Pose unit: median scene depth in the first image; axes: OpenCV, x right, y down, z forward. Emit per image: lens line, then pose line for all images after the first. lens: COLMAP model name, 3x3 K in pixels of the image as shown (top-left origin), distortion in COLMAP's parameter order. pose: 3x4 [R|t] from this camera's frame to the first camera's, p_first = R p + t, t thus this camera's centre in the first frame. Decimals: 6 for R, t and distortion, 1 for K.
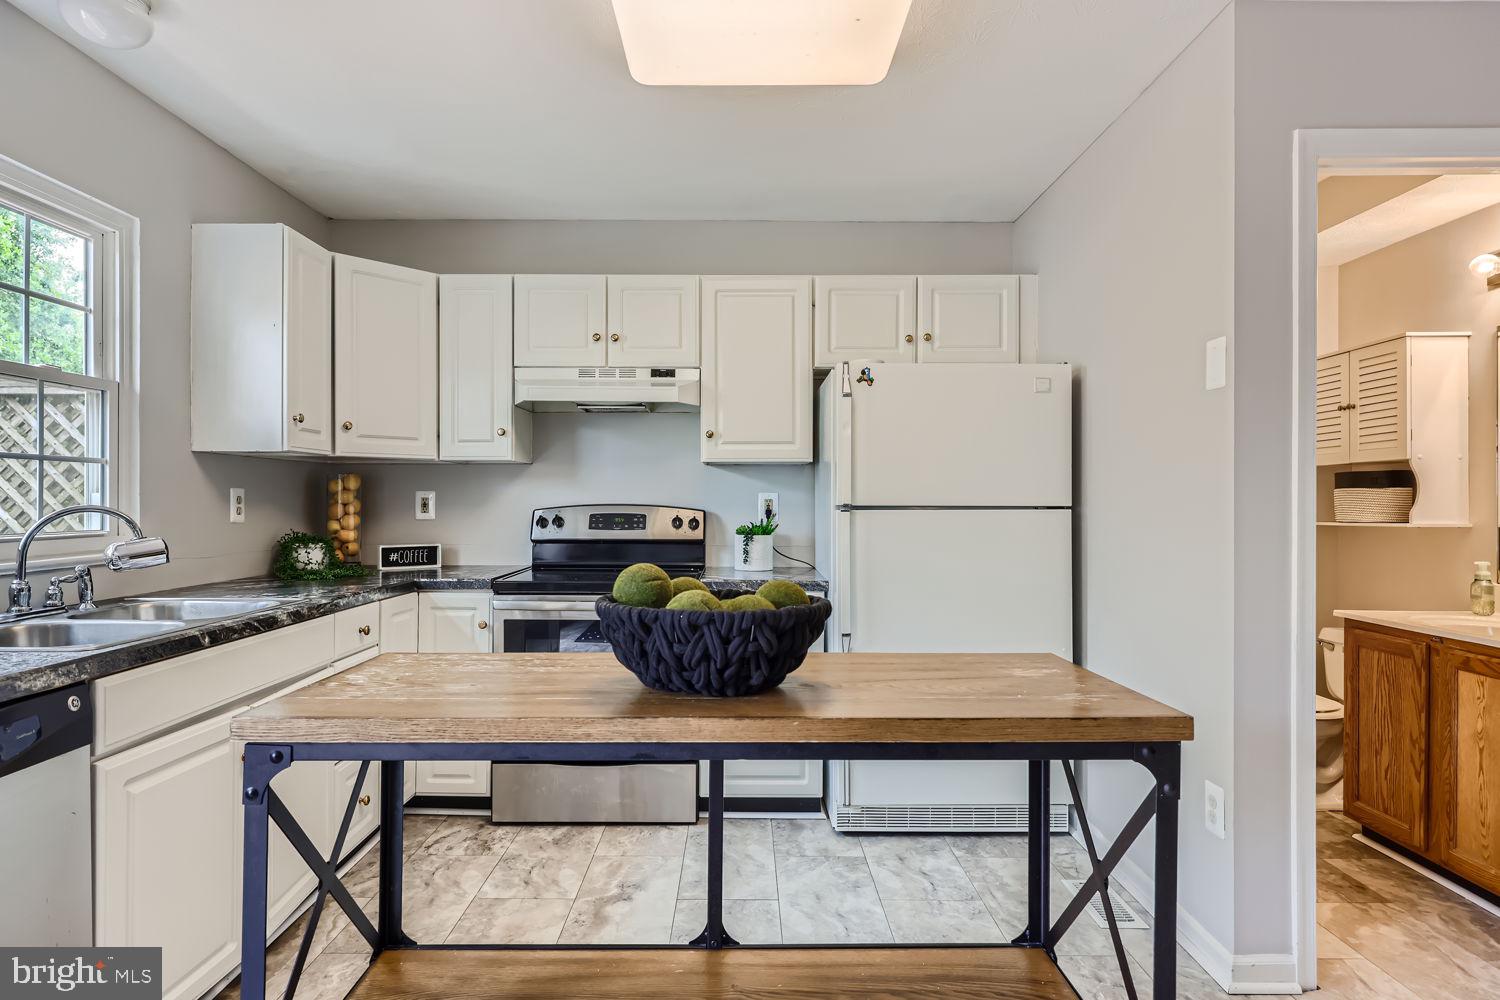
lens RADIAL K [[824.2, 0, 736.6], [0, 824.2, 500.0], [0, 0, 1]] dist [0.000462, -0.001162]
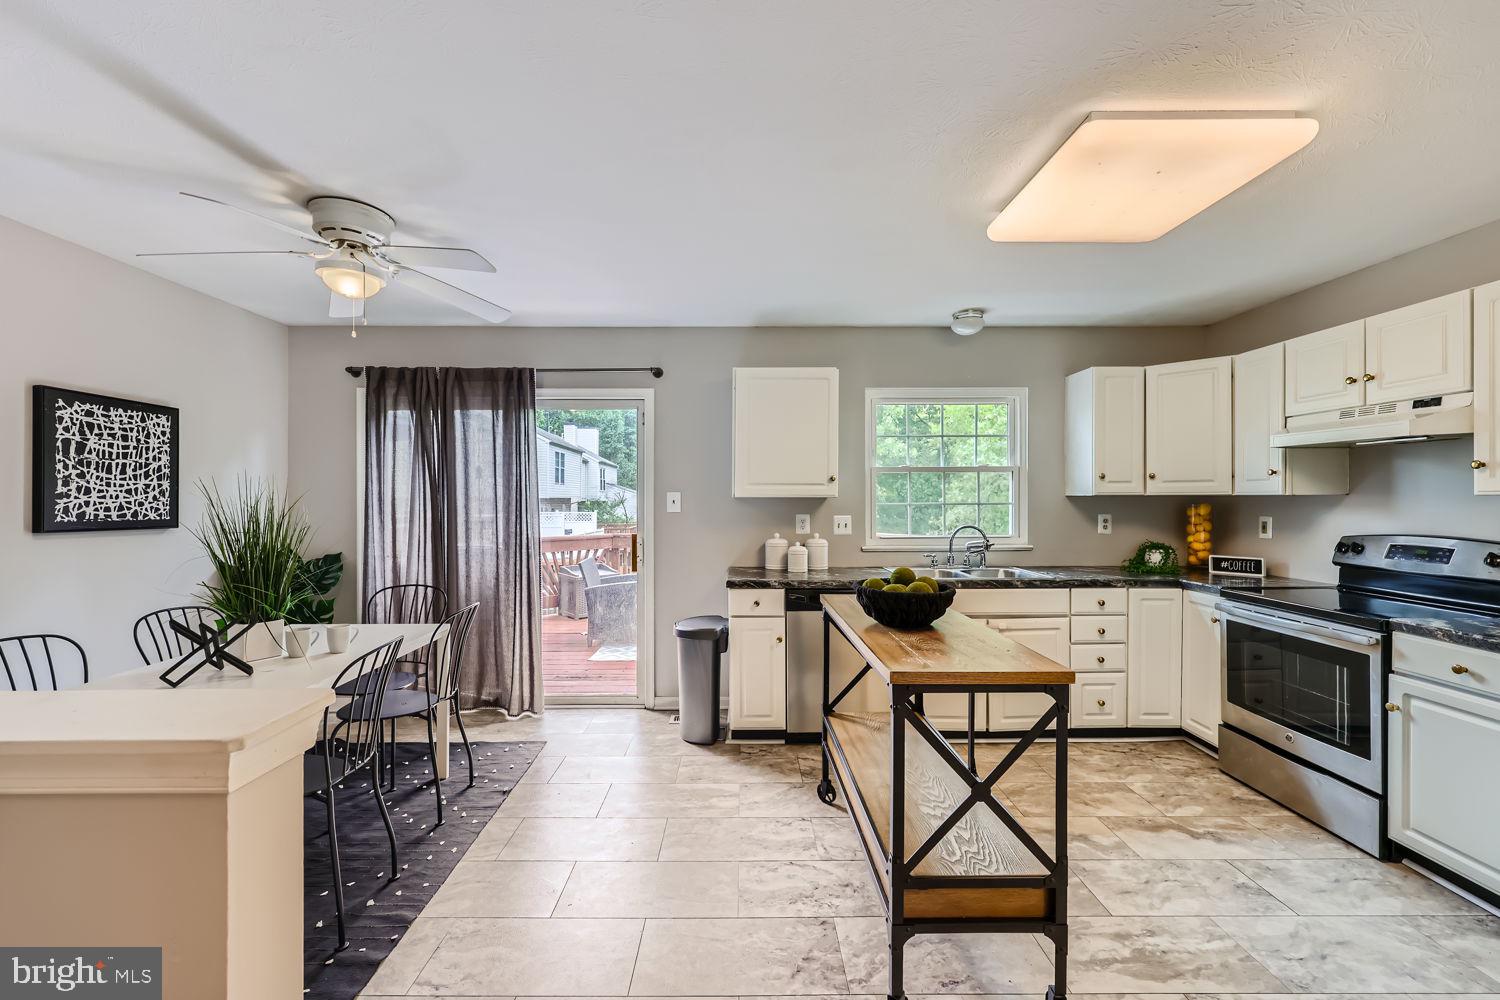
lens RADIAL K [[606.6, 0, 747.5], [0, 606.6, 498.2], [0, 0, 1]] dist [0.003745, -0.001682]
pose [[0.016724, -0.000083, -0.999860, 0.666828], [0.003401, 0.999994, -0.000026, -0.050394], [0.999854, -0.003400, 0.016725, 0.214296]]
